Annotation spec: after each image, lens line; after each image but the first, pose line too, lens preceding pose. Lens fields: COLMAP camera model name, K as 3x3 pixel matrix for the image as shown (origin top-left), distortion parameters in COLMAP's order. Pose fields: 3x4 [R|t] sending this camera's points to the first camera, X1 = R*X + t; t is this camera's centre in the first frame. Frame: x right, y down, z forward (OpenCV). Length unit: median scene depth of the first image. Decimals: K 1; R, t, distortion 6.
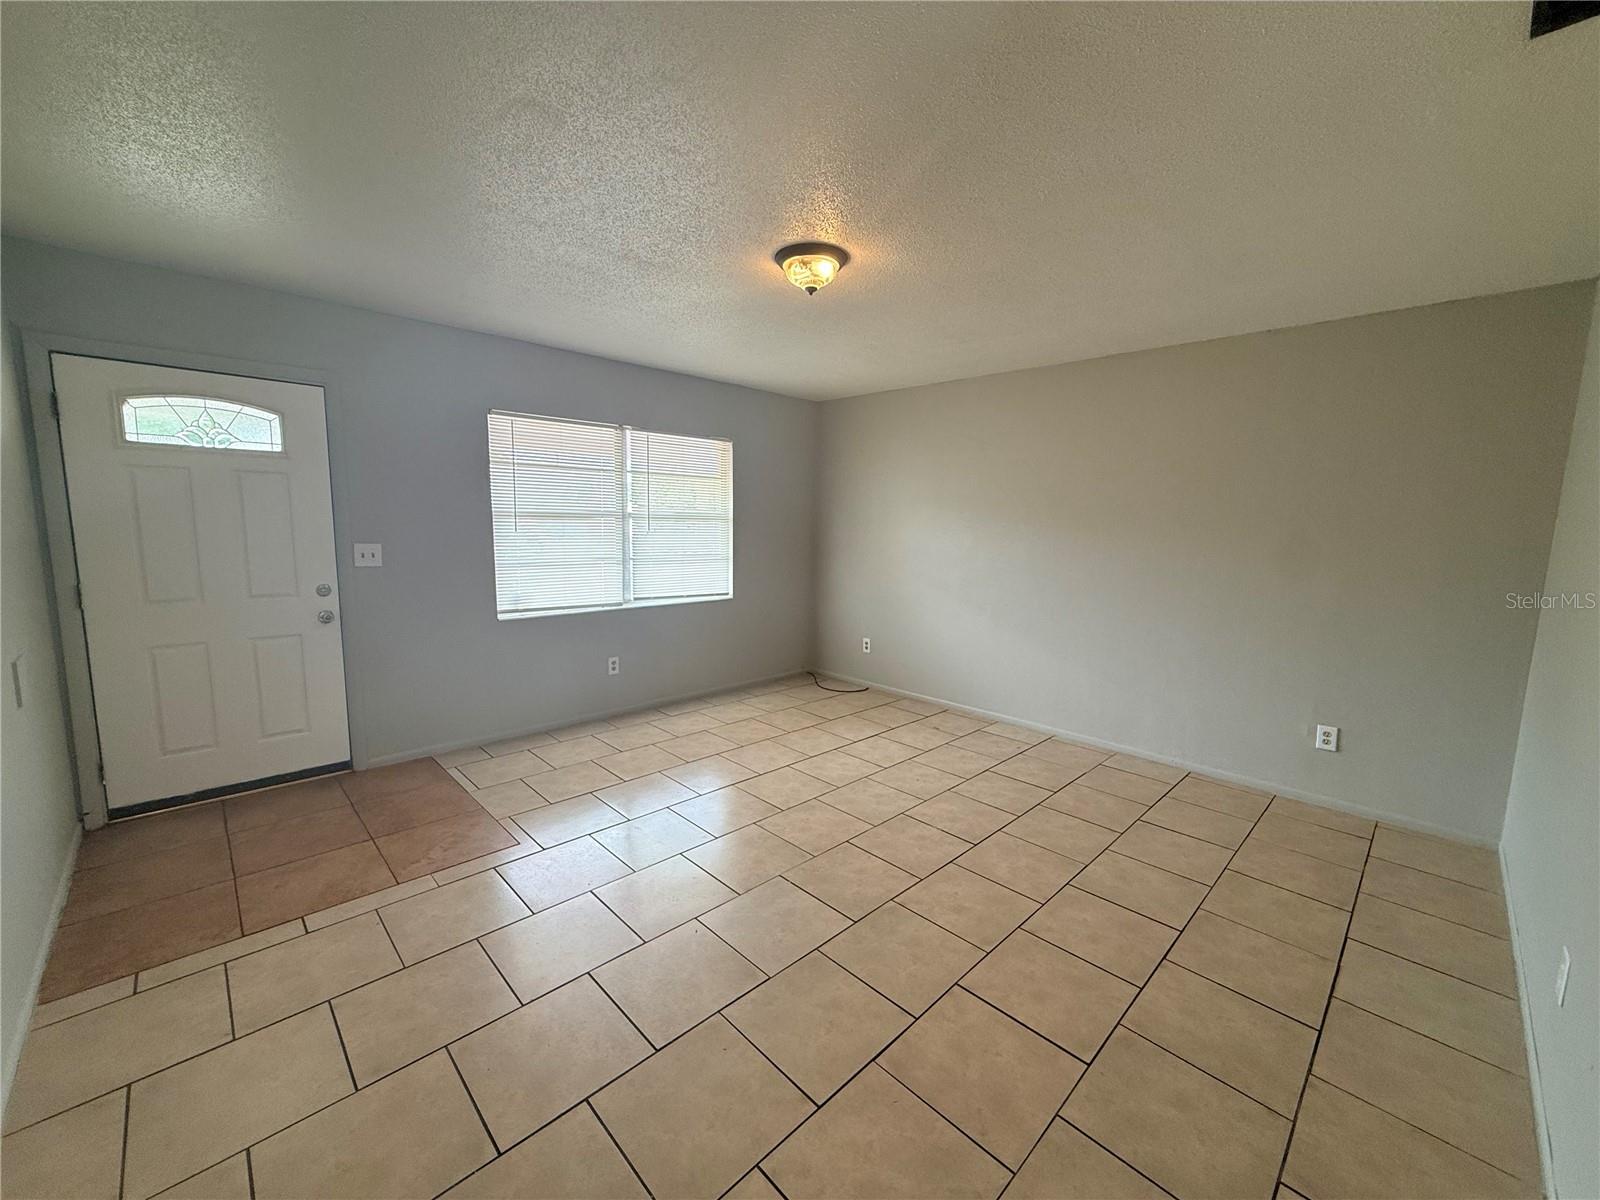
lens RADIAL K [[635.9, 0, 795.4], [0, 635.9, 603.1], [0, 0, 1]] dist [-0.001260, 0.000214]
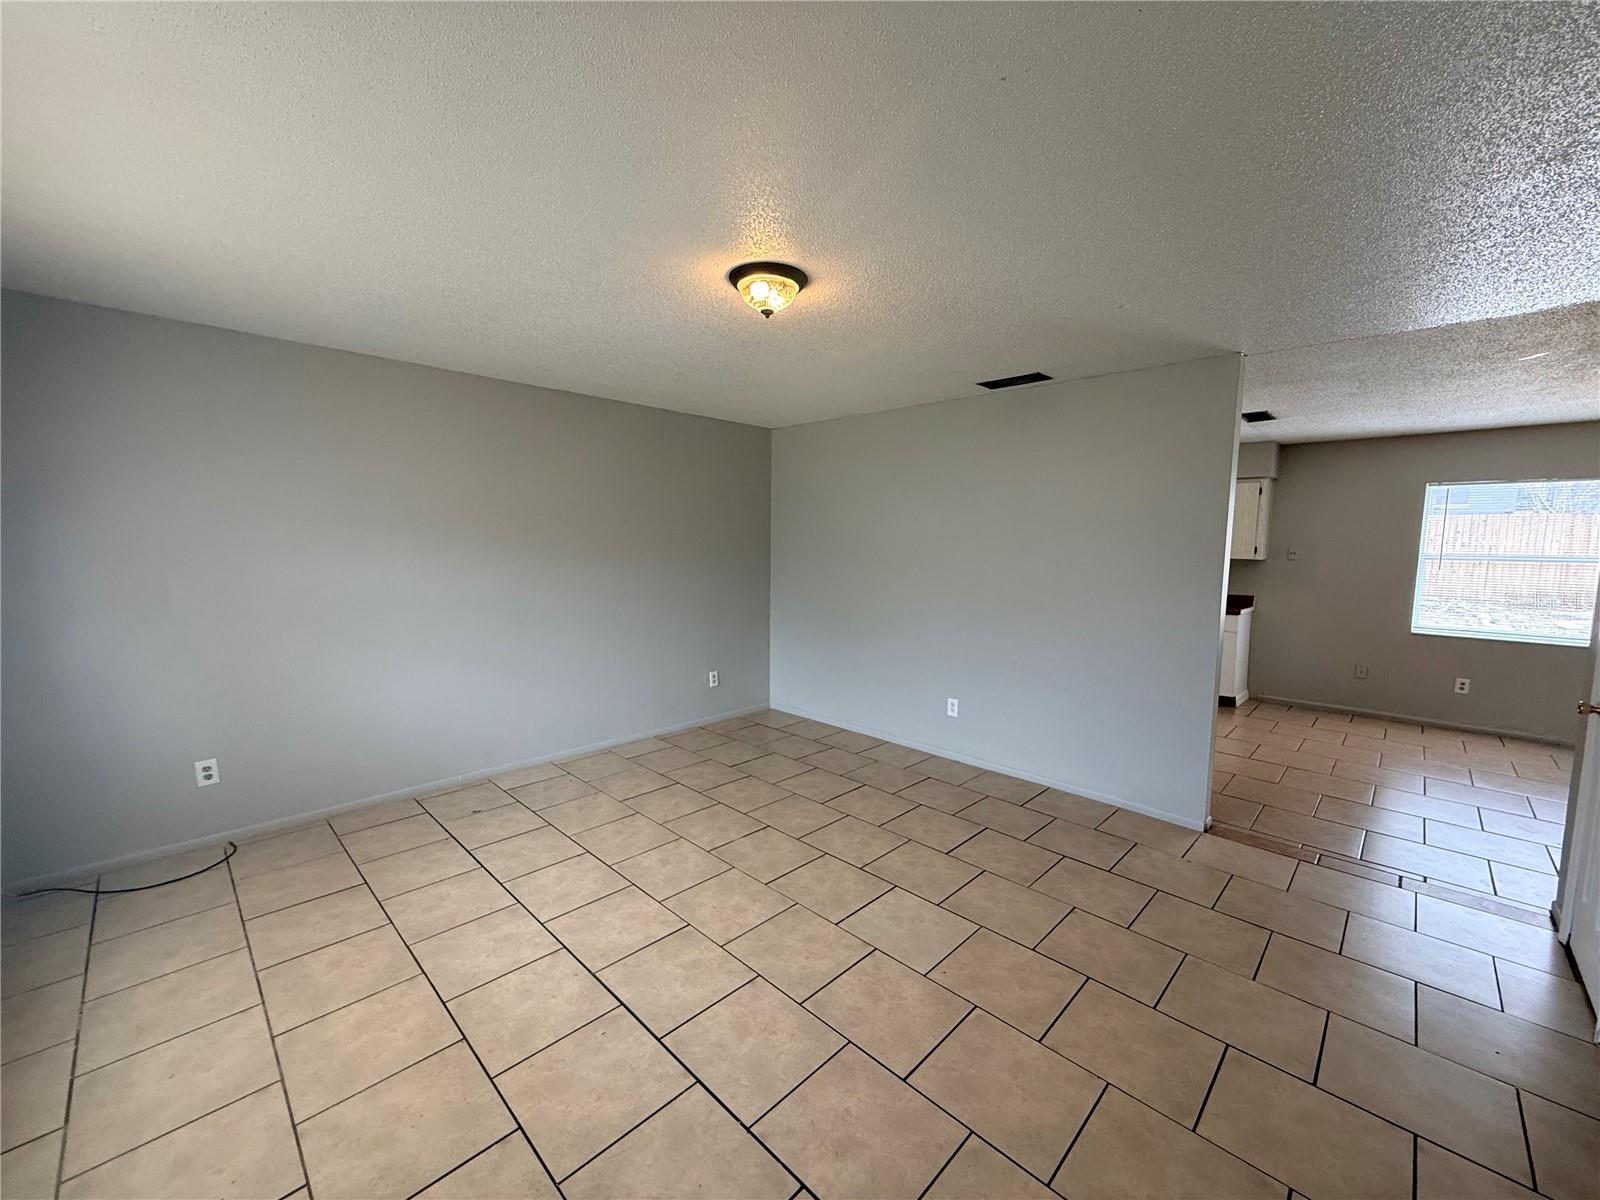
lens RADIAL K [[635.9, 0, 795.4], [0, 635.9, 603.1], [0, 0, 1]] dist [-0.001260, 0.000214]
pose [[-0.024171, -0.119465, 0.992544, -0.657427], [0.119961, 0.985314, 0.121516, -0.130284], [-0.992484, 0.122004, -0.009485, 0.710646]]
